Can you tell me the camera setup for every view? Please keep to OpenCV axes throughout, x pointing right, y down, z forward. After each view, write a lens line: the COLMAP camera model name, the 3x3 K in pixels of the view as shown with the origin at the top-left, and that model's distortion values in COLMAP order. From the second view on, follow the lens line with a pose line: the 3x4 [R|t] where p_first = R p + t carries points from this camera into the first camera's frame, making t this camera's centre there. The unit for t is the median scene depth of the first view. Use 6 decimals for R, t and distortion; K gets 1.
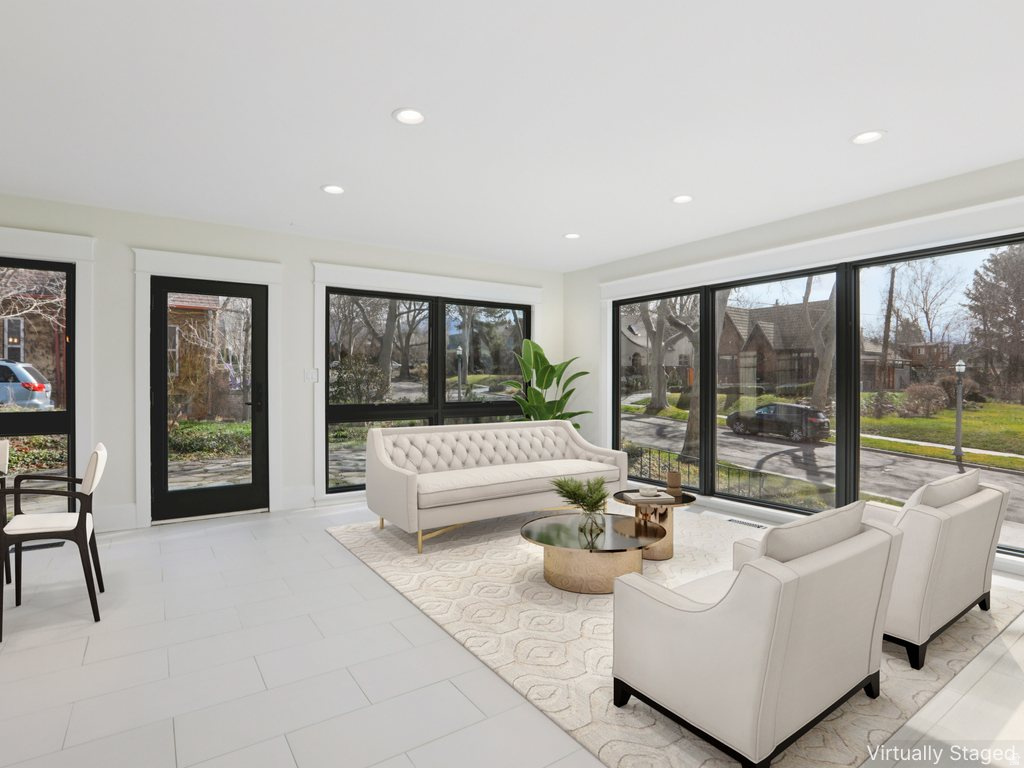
lens RADIAL K [[544.7, 0, 526.8], [0, 544.7, 383.6], [0, 0, 1]] dist [-0.001099, -0.035971]
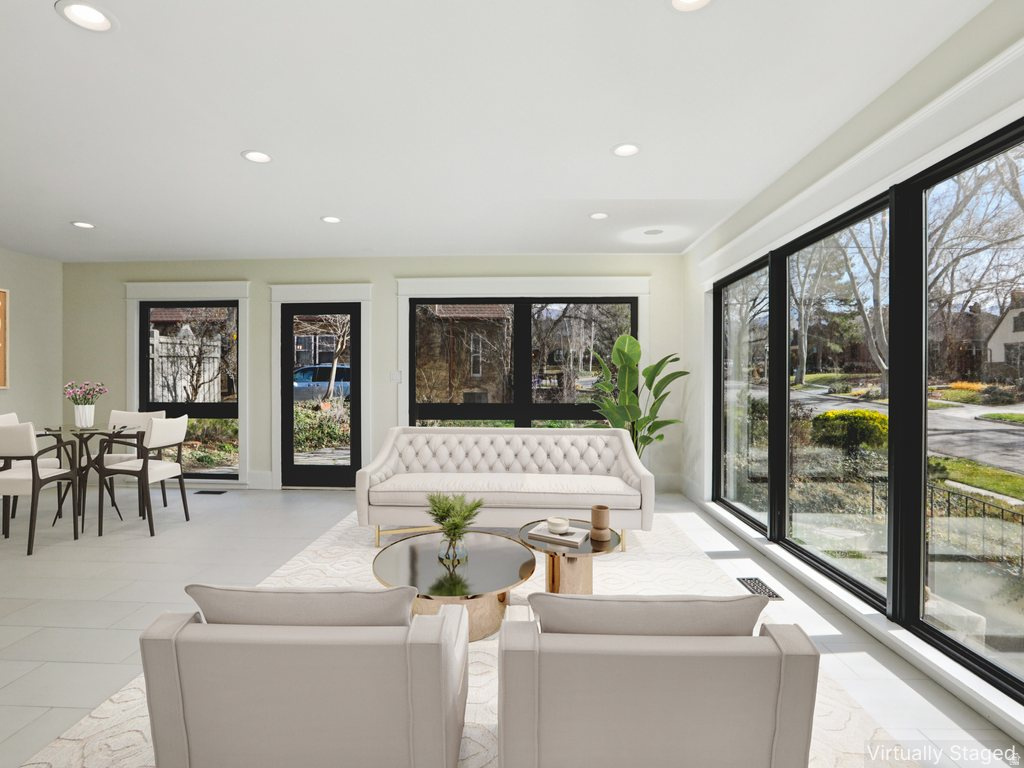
lens RADIAL K [[531.2, 0, 512.0], [0, 531.2, 384.0], [0, 0, 1]] dist [-0.000611, -0.000056]
pose [[0.787683, 0.005200, -0.616059, 0.388492], [-0.003830, 0.999986, 0.003543, -0.004813], [0.616069, -0.000431, 0.787692, 0.216697]]
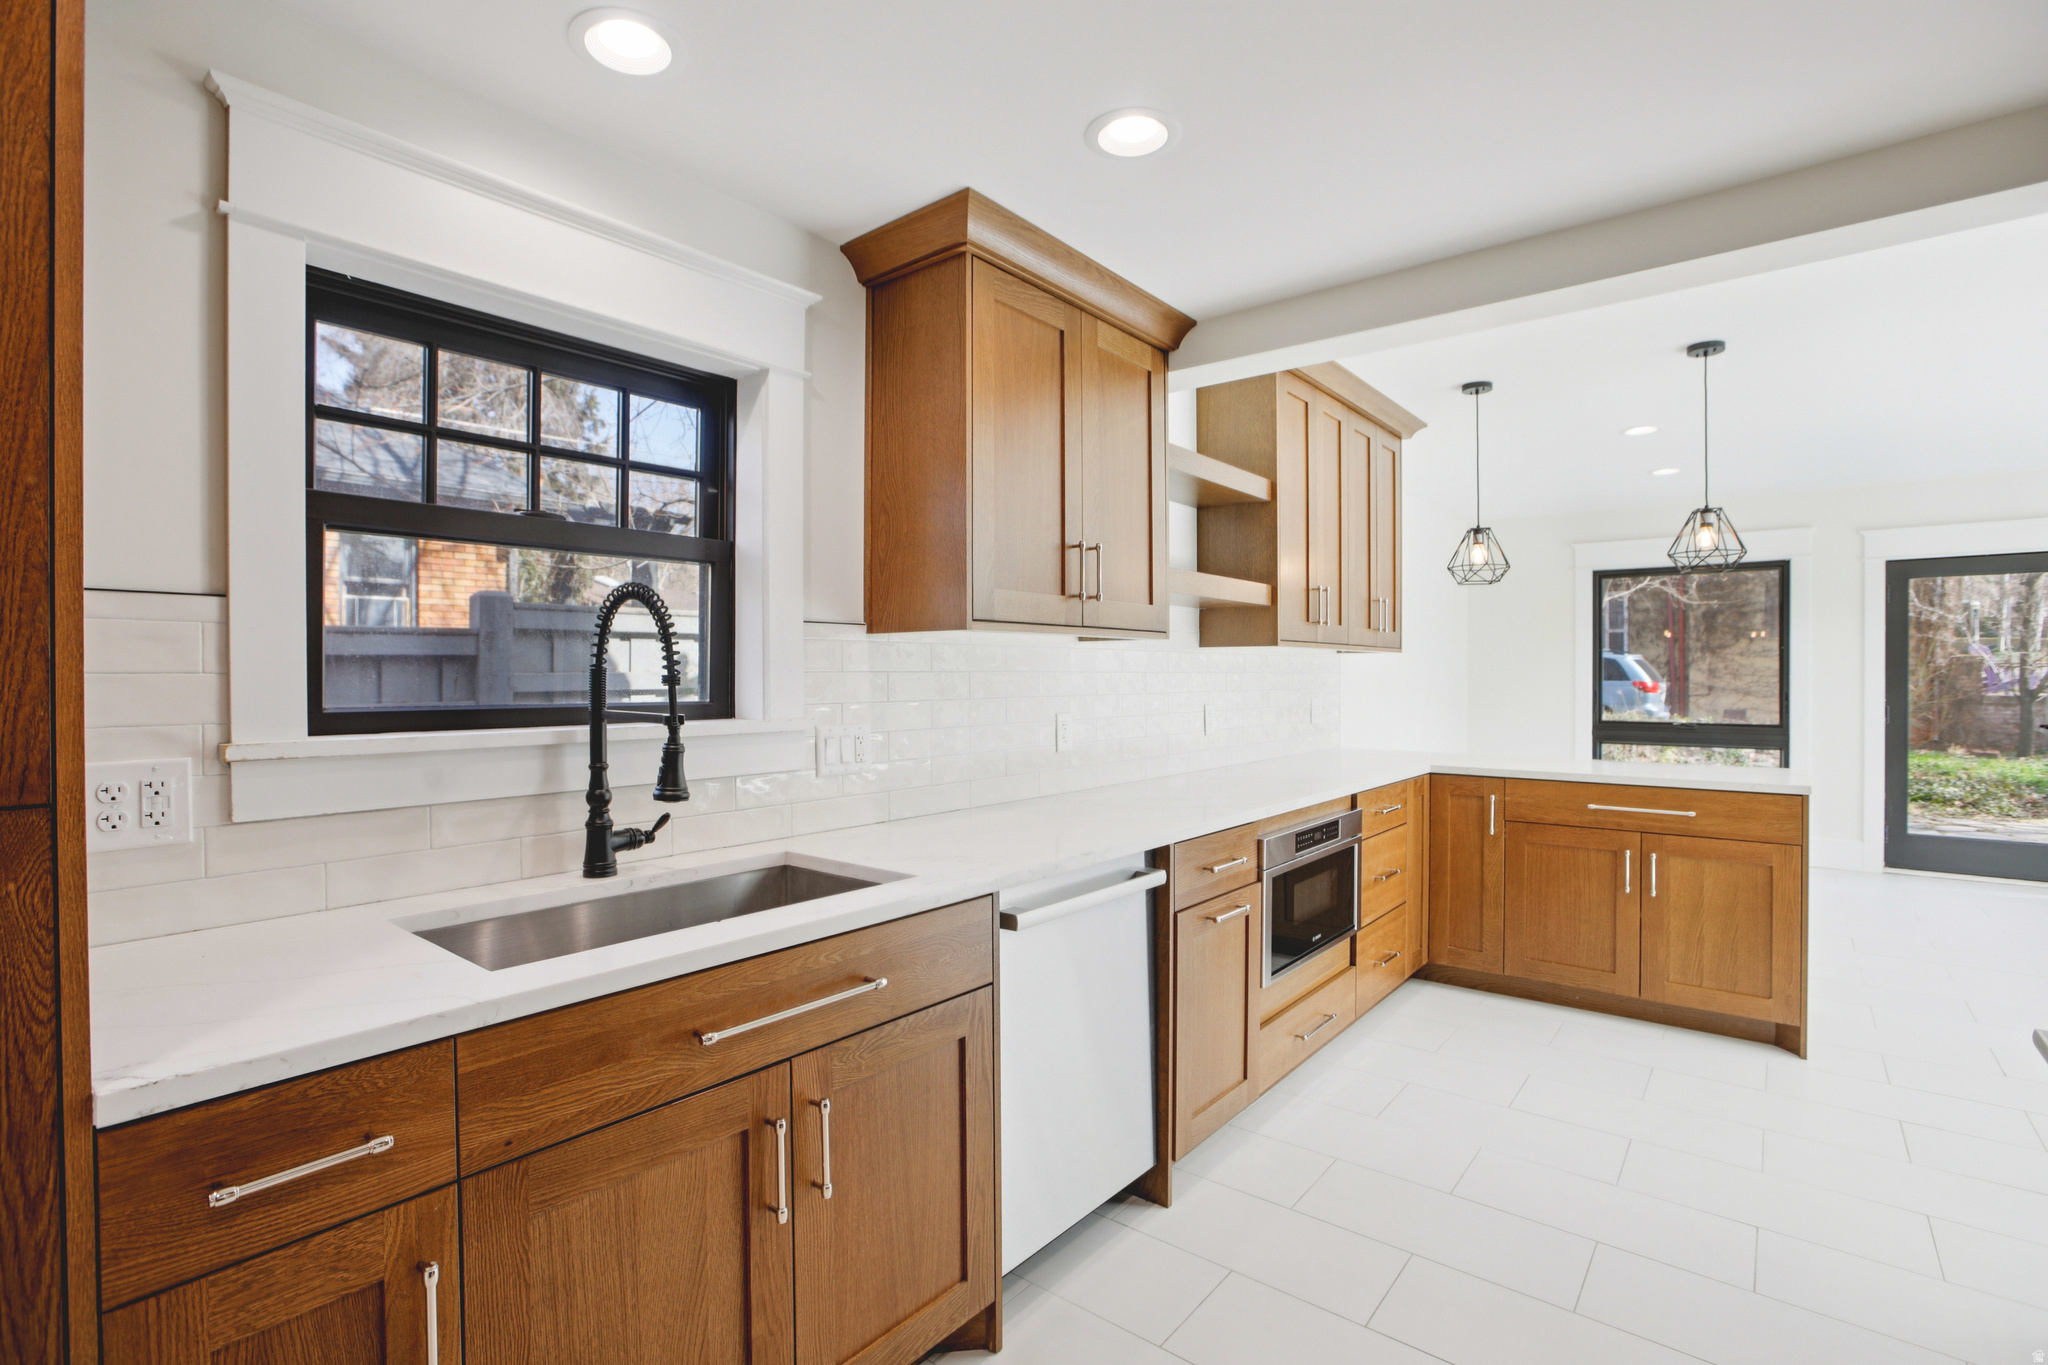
lens RADIAL K [[949.5, 0, 1024.0], [0, 949.5, 682.5], [0, 0, 1]] dist [-0.054865, 0.022282]
pose [[0.264935, 0.009840, -0.964216, 0.191332], [-0.004305, 0.999950, 0.009022, -0.018218], [0.964257, 0.001761, 0.264964, -0.404447]]
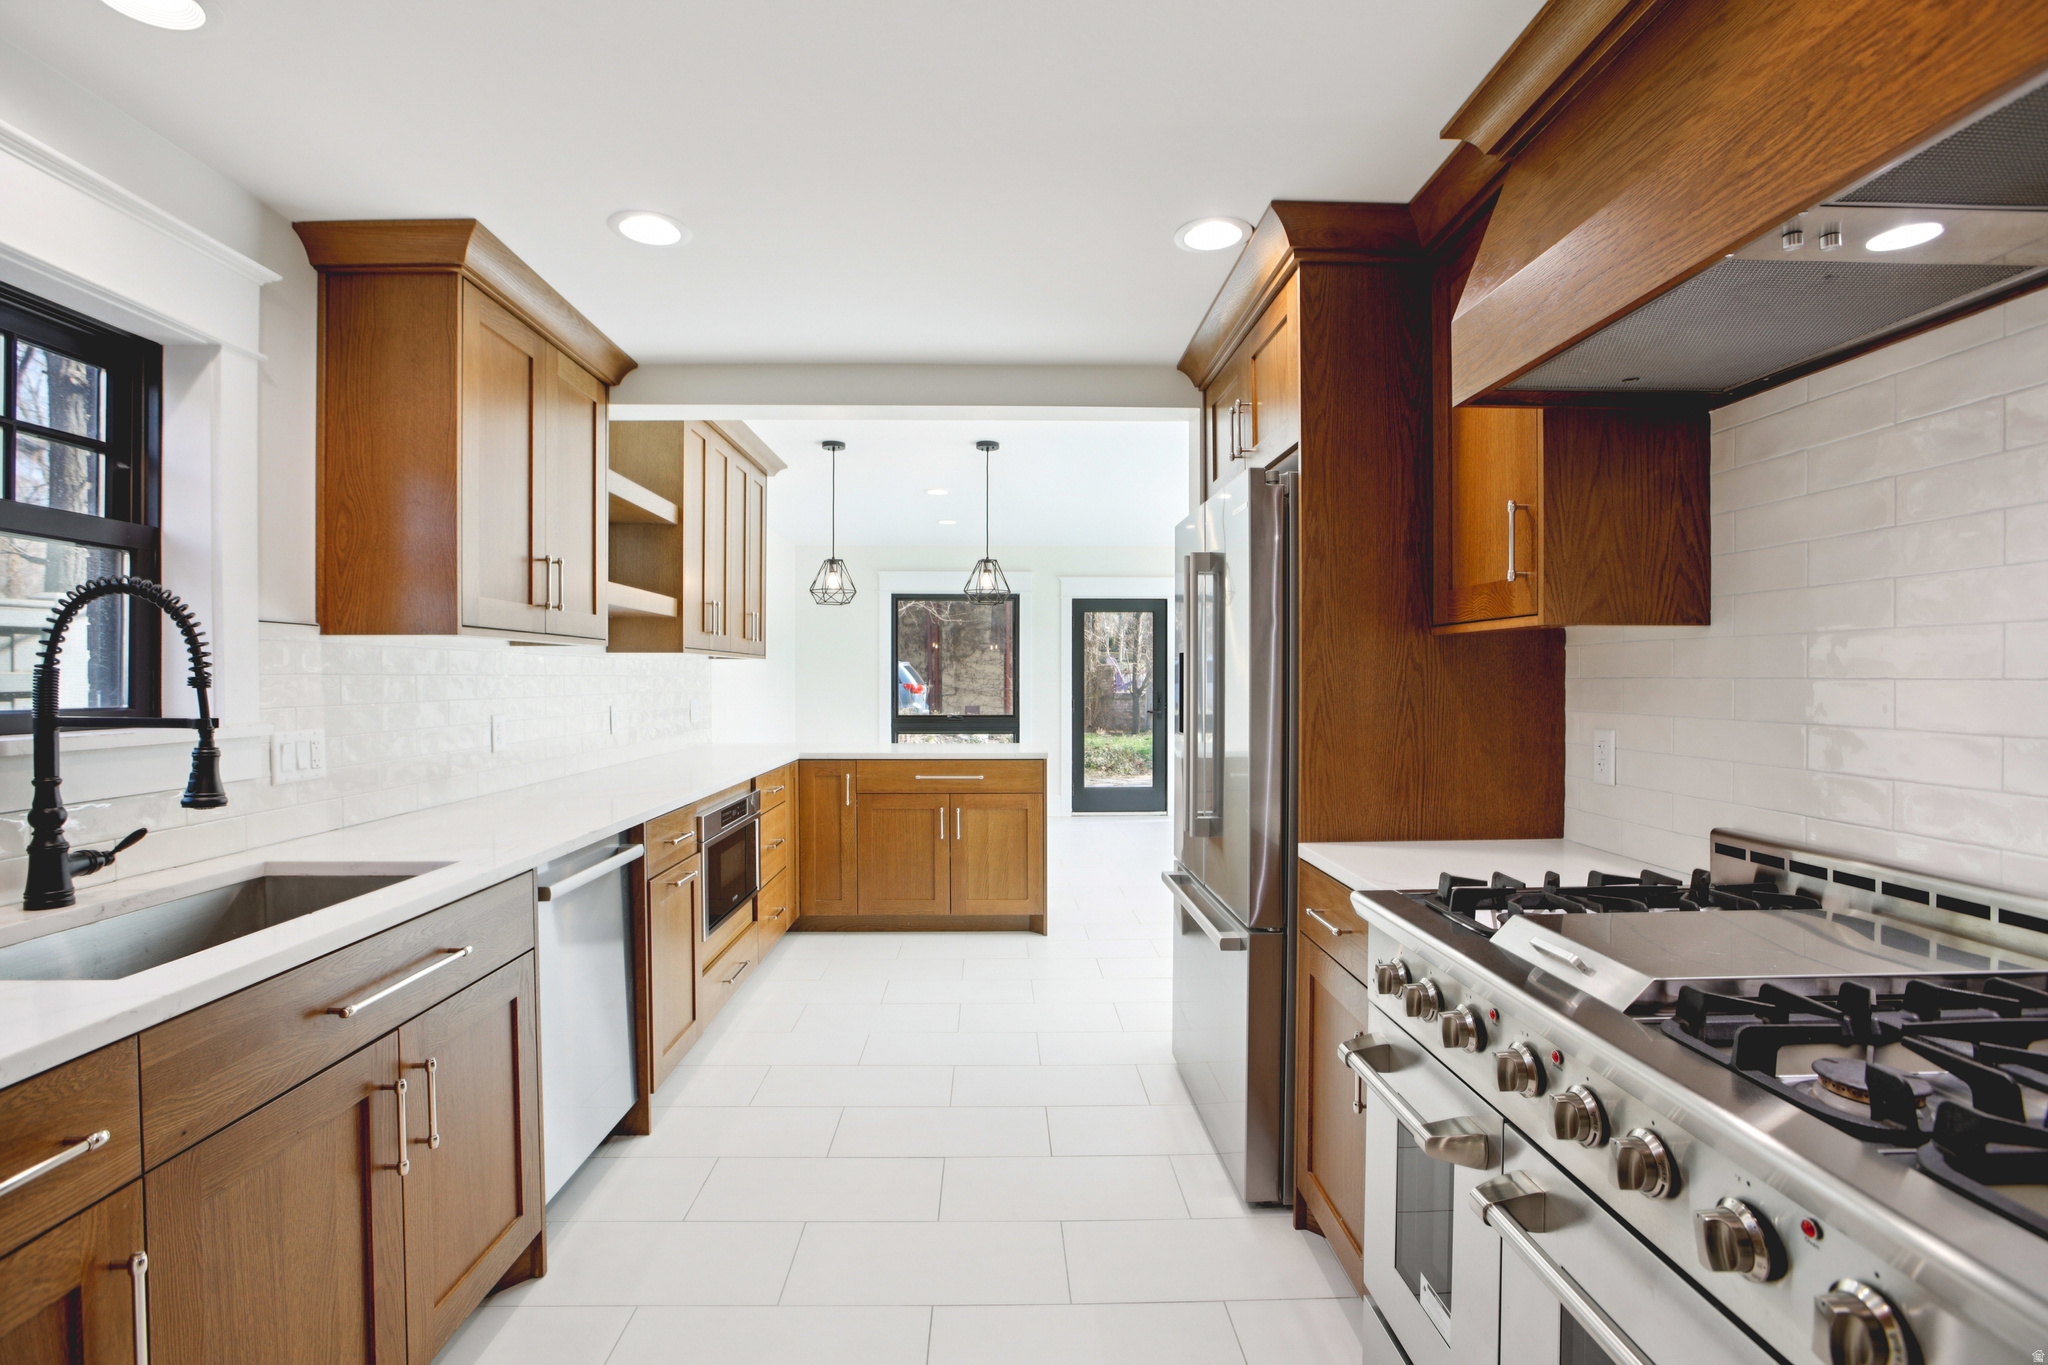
lens RADIAL K [[949.5, 0, 1024.0], [0, 949.5, 682.5], [0, 0, 1]] dist [-0.054865, 0.022282]
pose [[0.832847, 0.005009, -0.553481, 0.229399], [-0.004762, 0.999987, 0.001885, -0.017628], [0.553483, 0.001066, 0.832860, -0.505147]]
